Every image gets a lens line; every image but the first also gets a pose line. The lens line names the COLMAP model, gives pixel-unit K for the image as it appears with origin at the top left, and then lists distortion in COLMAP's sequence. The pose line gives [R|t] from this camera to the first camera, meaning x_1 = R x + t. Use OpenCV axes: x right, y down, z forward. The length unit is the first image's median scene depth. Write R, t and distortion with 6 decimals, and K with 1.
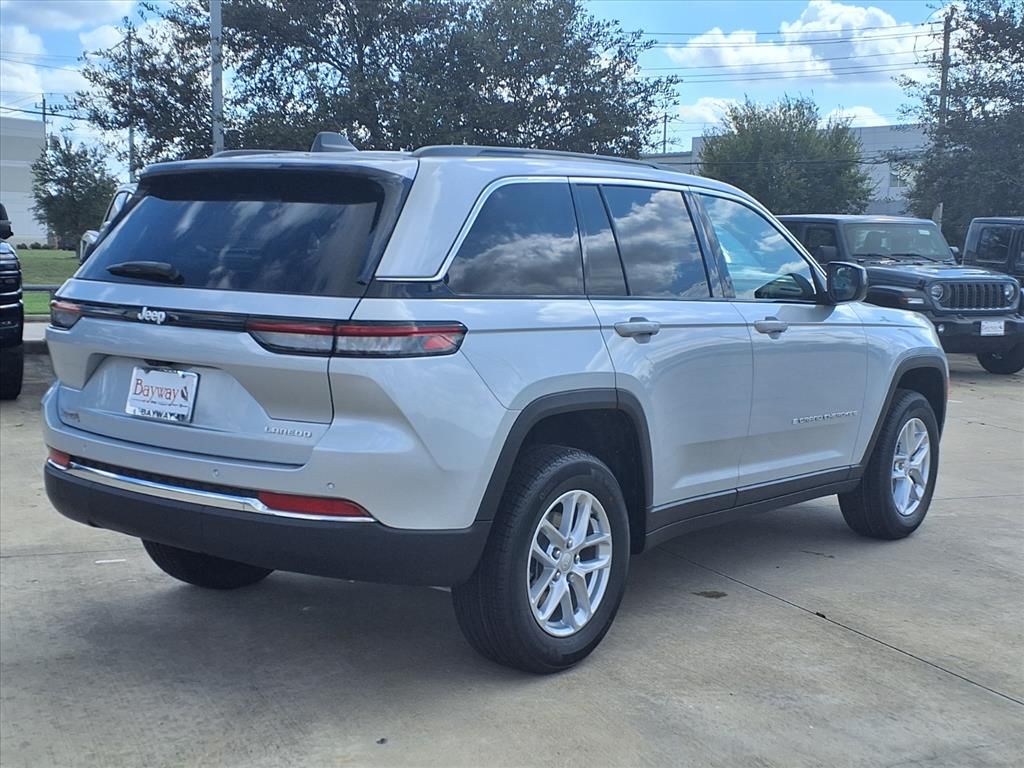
lens RADIAL K [[1182.7, 0, 512.0], [0, 1182.7, 384.0], [0, 0, 1]] dist [0.027821, 0.030366]
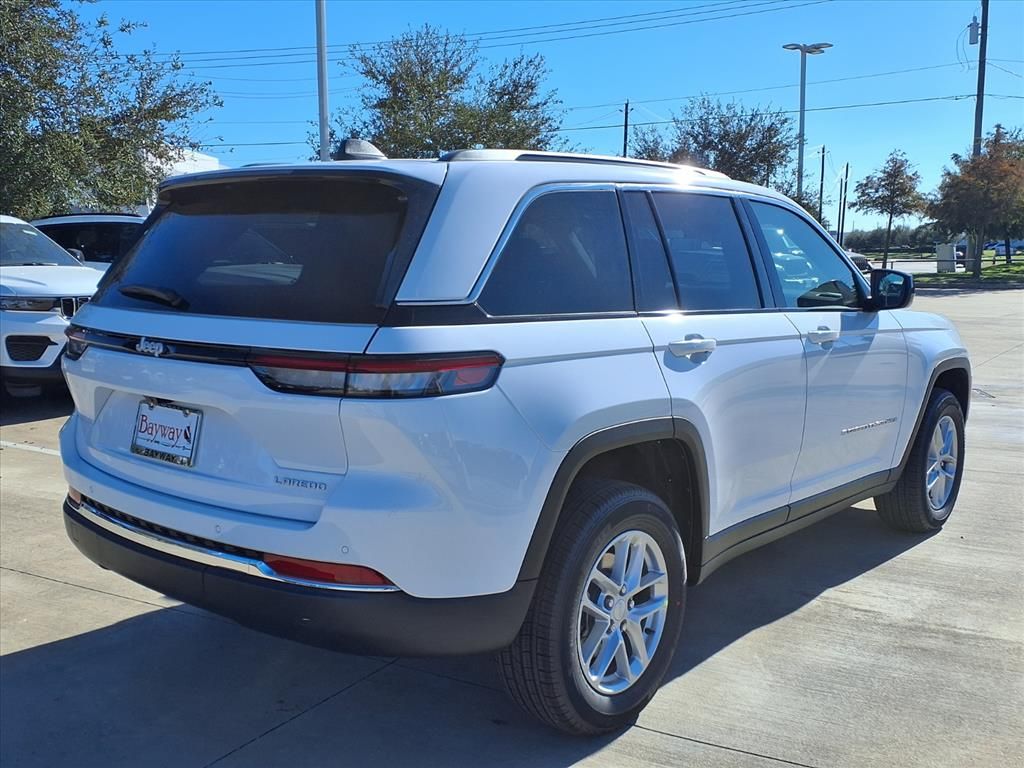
lens RADIAL K [[932.5, 0, 512.0], [0, 932.5, 384.0], [0, 0, 1]] dist [0.010054, 0.012914]
pose [[0.998692, -0.008473, -0.050429, 0.001214], [0.009709, 0.999657, 0.024310, -0.042574], [0.050206, -0.024767, 0.998432, 0.304826]]
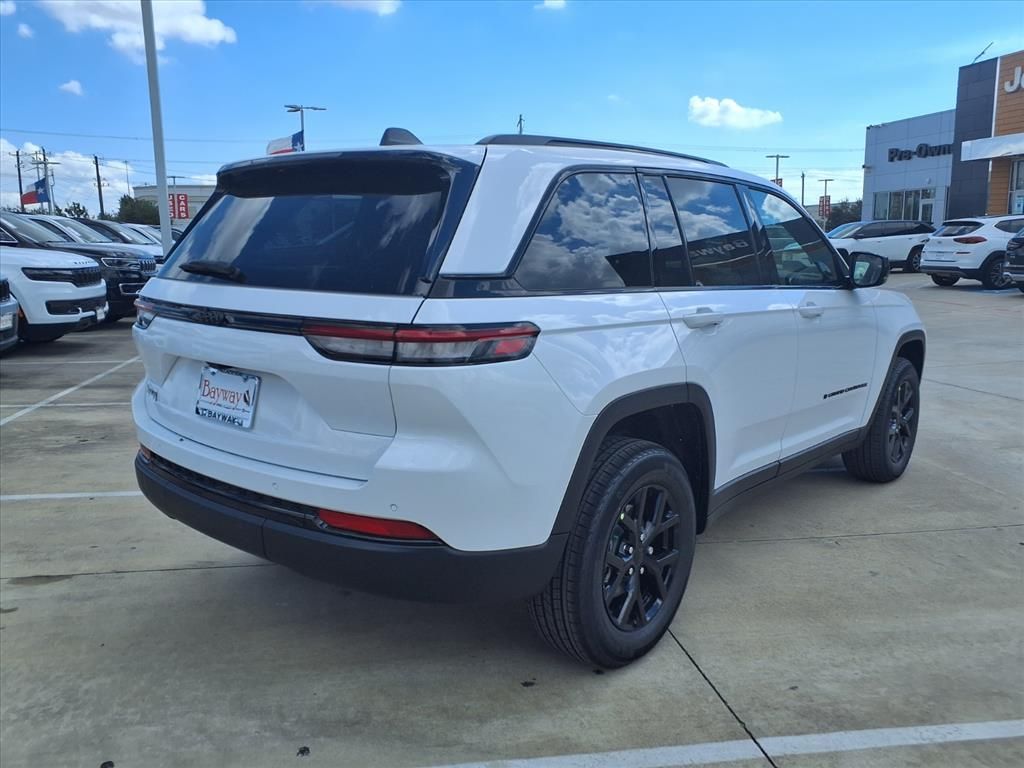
lens RADIAL K [[728.6, 0, 512.0], [0, 728.6, 384.0], [0, 0, 1]] dist [0.055411, -0.001985]
pose [[0.998159, -0.002328, -0.060605, -0.024894], [0.006560, 0.997545, 0.069722, -0.041640], [0.060294, -0.069991, 0.995724, 0.406670]]
